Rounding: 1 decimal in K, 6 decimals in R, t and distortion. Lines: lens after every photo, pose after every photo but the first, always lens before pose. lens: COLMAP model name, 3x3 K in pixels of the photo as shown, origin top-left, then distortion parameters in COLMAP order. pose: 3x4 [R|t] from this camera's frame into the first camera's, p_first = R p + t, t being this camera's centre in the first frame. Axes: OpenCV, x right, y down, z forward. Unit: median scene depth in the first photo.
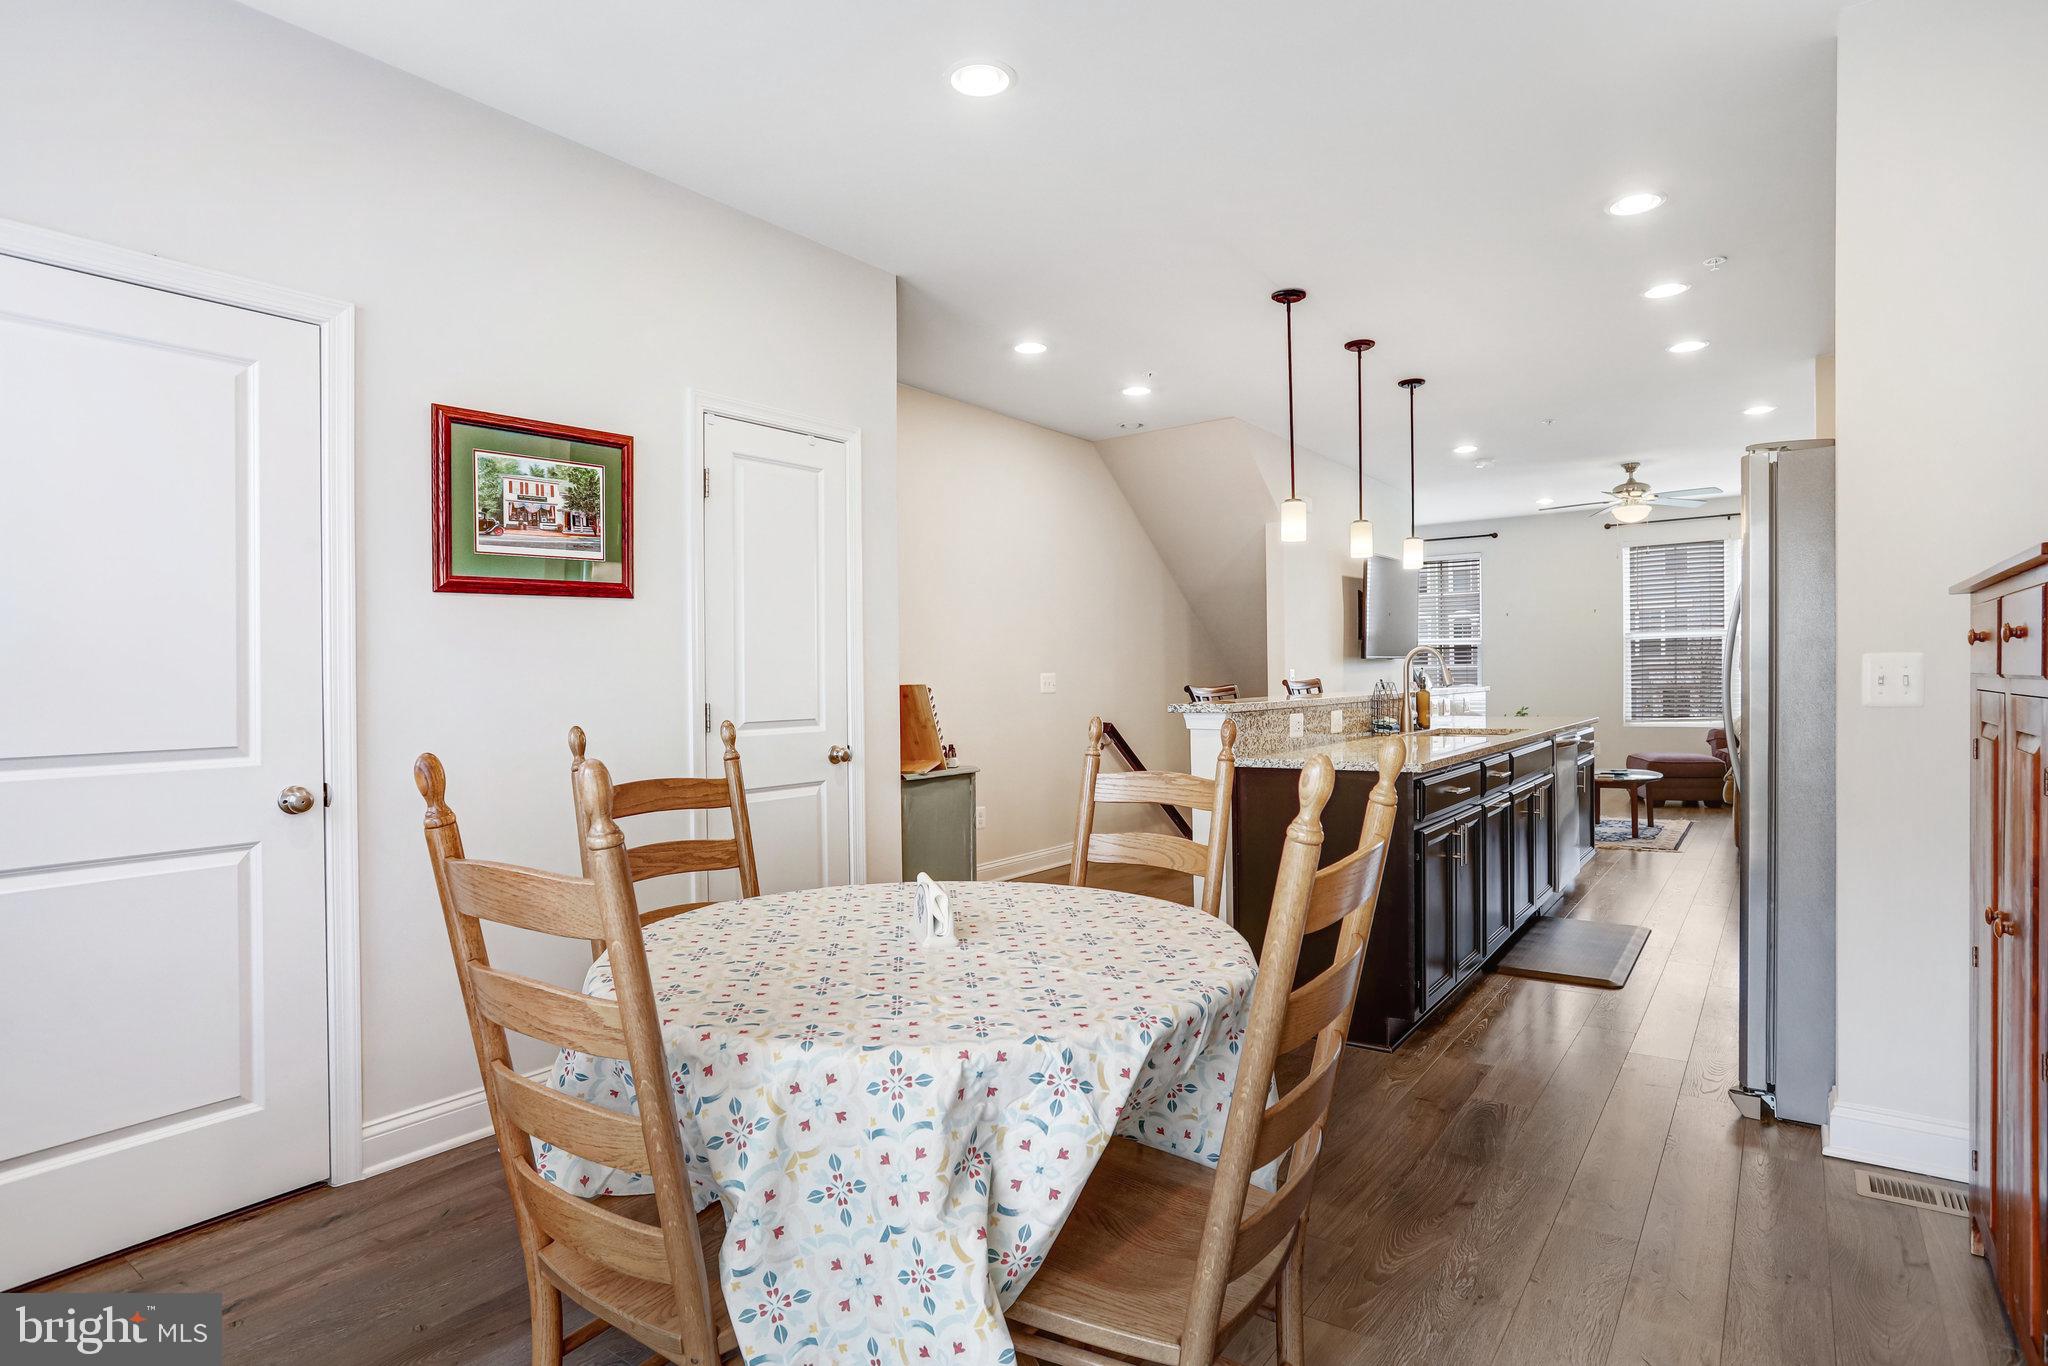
lens RADIAL K [[1130.1, 0, 1032.7], [0, 1130.1, 718.5], [0, 0, 1]] dist [-0.043970, 0.027822]
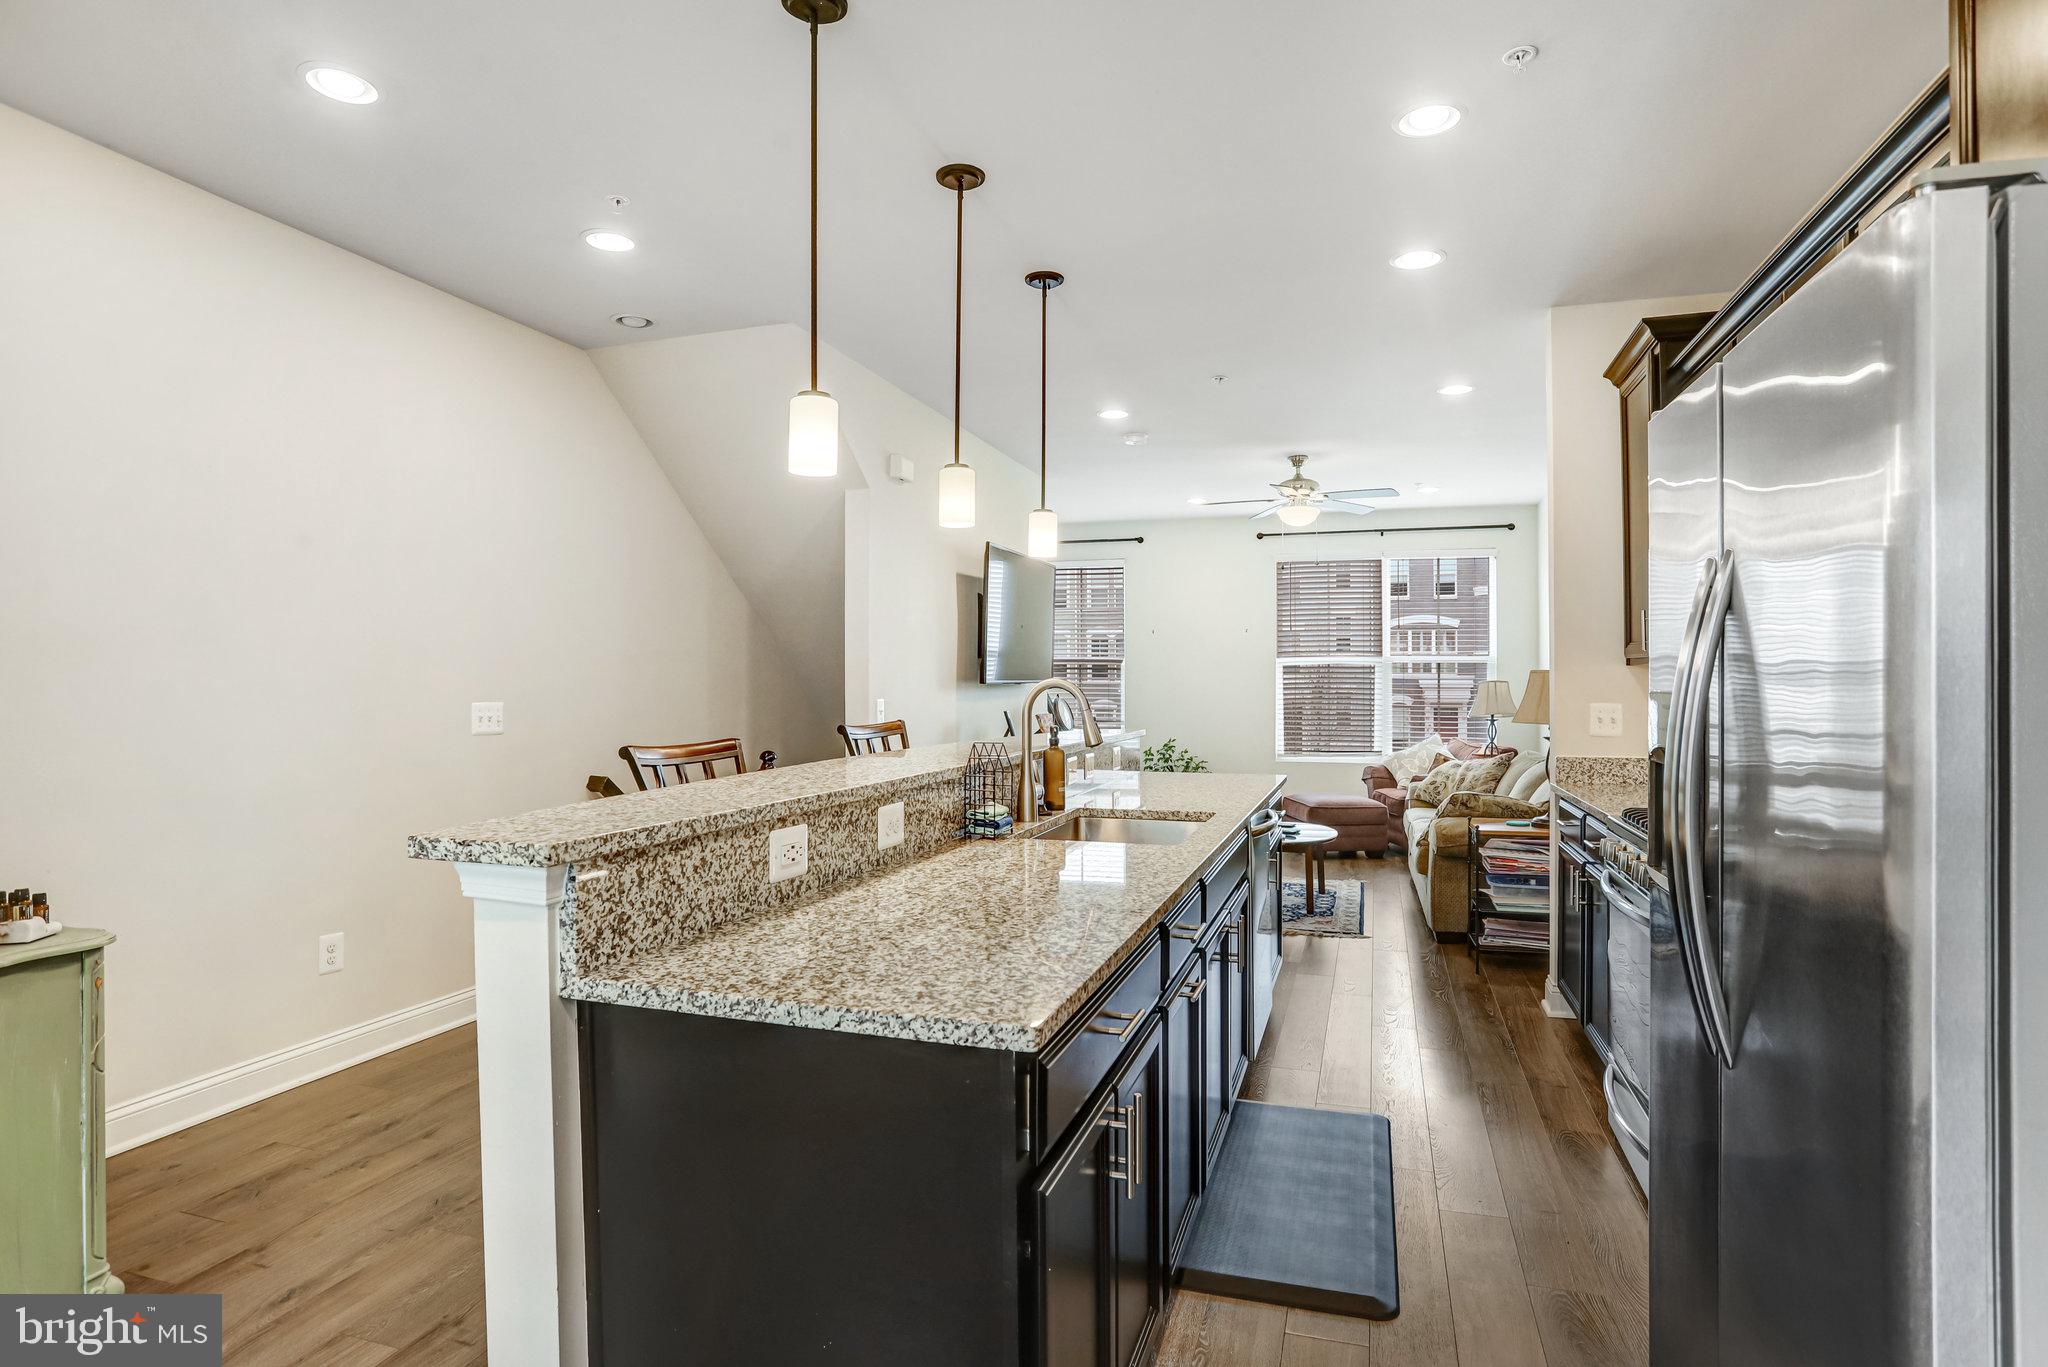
lens RADIAL K [[1071.4, 0, 1032.8], [0, 1071.4, 683.5], [0, 0, 1]] dist [-0.022251, 0.014087]
pose [[0.953482, 0.019428, 0.300823, 0.128774], [-0.008766, 0.999286, -0.036750, -0.031773], [-0.301322, 0.032404, 0.952972, 0.359409]]
